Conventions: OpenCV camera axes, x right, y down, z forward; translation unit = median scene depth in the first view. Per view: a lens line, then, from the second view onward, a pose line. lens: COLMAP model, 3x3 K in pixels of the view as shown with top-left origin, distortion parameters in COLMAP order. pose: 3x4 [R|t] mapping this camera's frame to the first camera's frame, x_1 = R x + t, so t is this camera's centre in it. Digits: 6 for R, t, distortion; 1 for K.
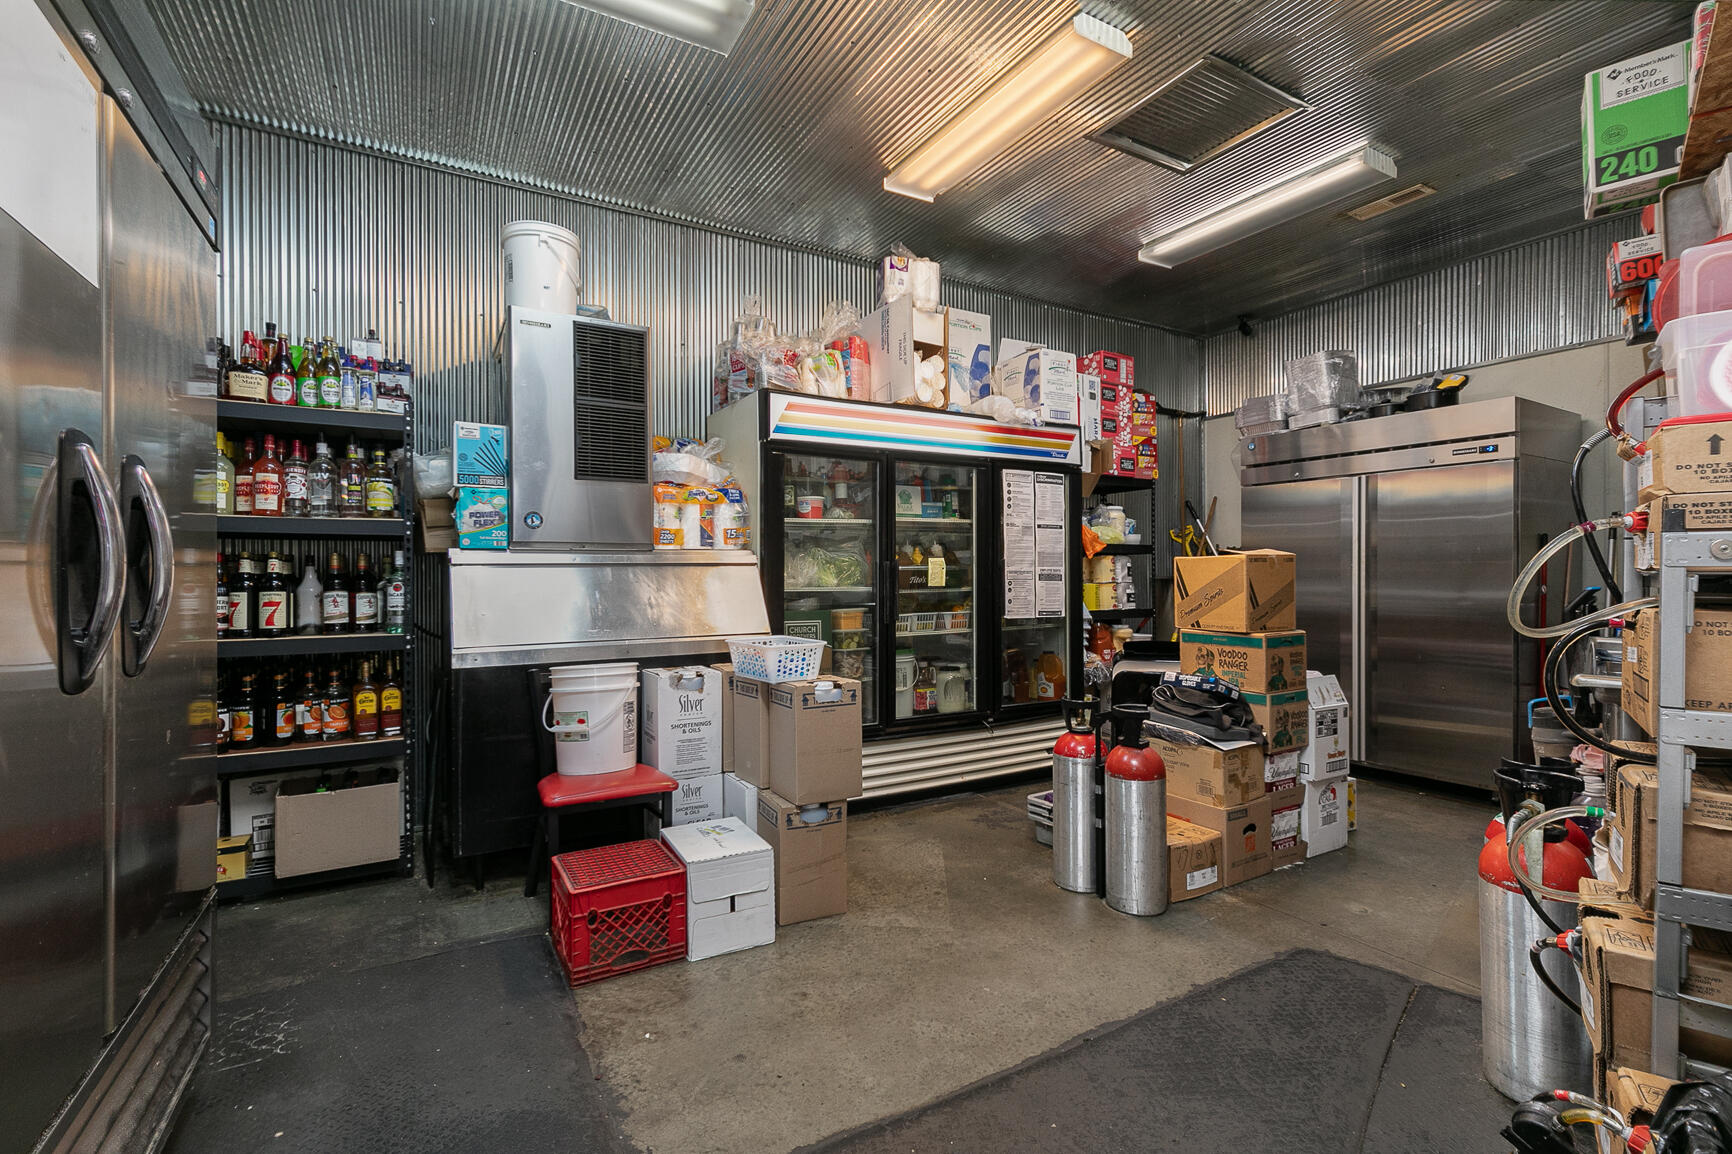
lens RADIAL K [[790.3, 0, 866.4], [0, 790.3, 579.0], [0, 0, 1]] dist [-0.000363, -0.001826]
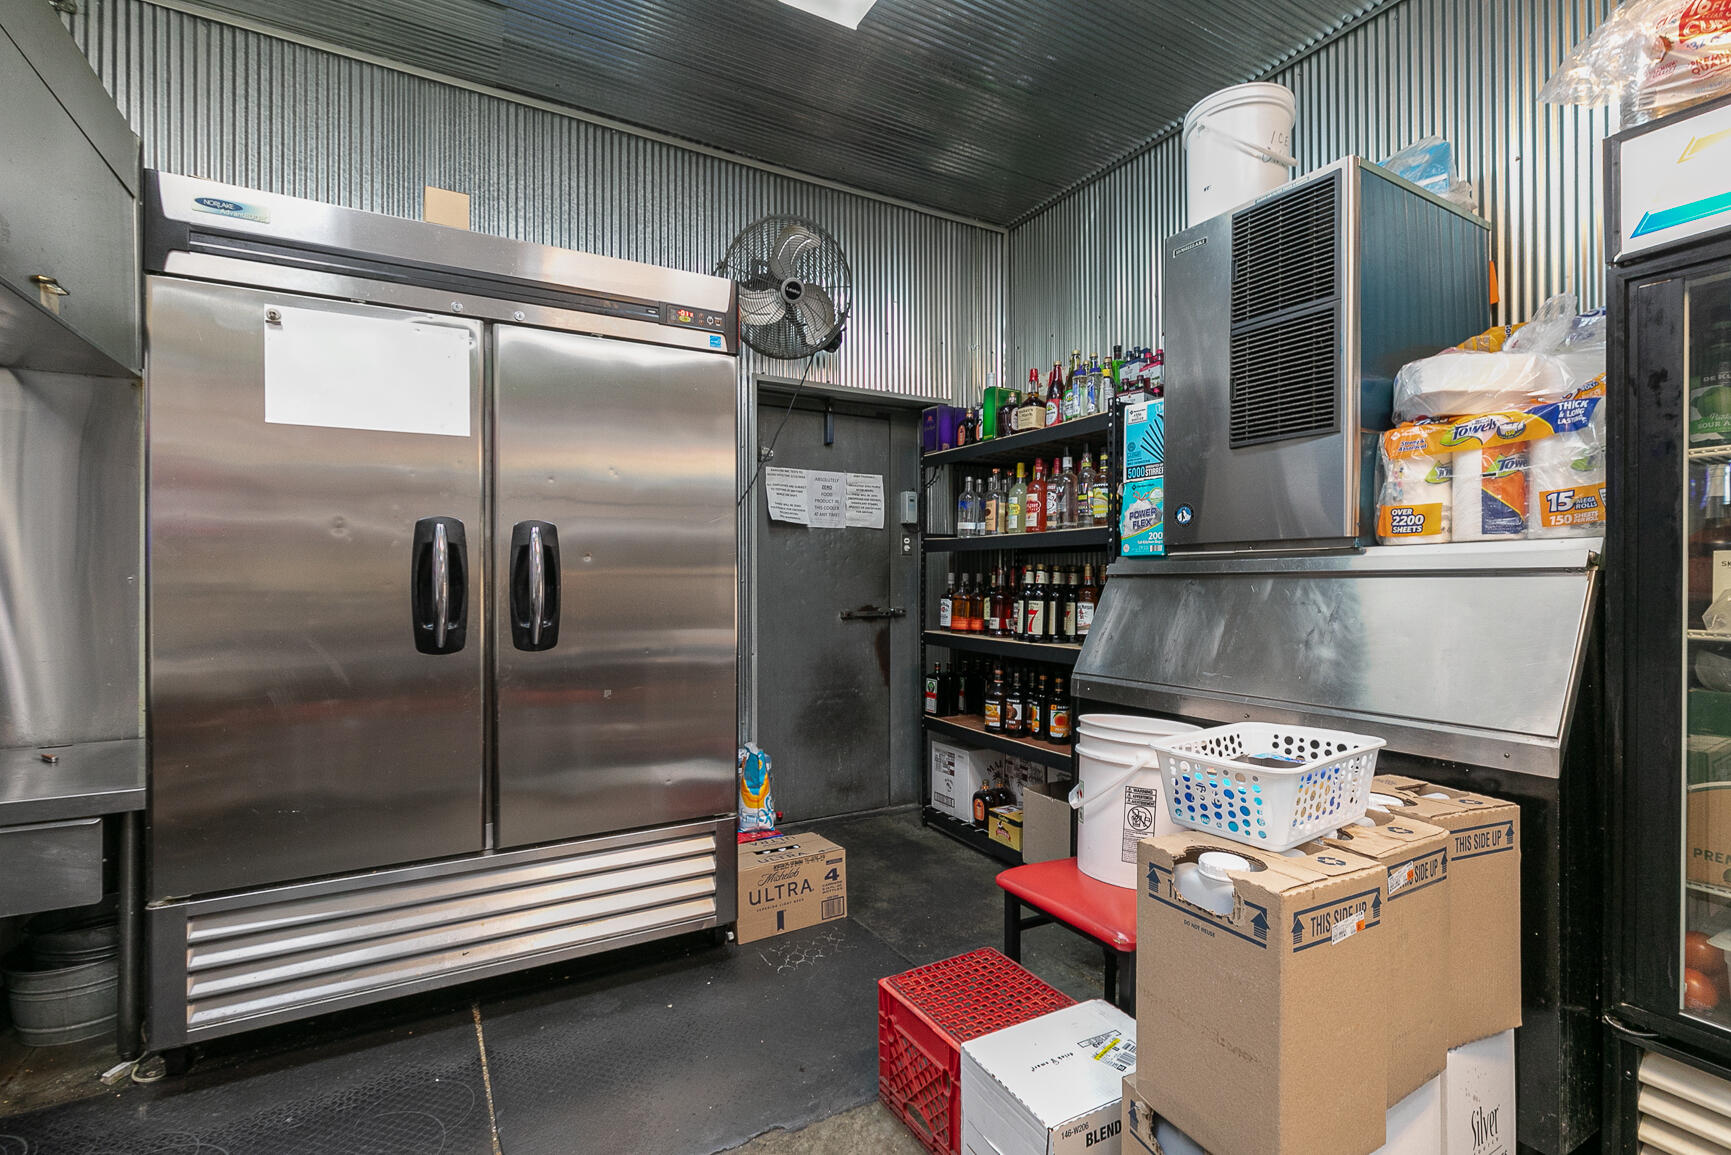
lens RADIAL K [[789.8, 0, 864.2], [0, 789.8, 576.5], [0, 0, 1]] dist [-0.000363, -0.001826]
pose [[-0.003643, 0.000371, -0.999993, 0.323810], [-0.003122, 0.999995, 0.000382, -0.016601], [0.999988, 0.003123, -0.003641, 0.715602]]
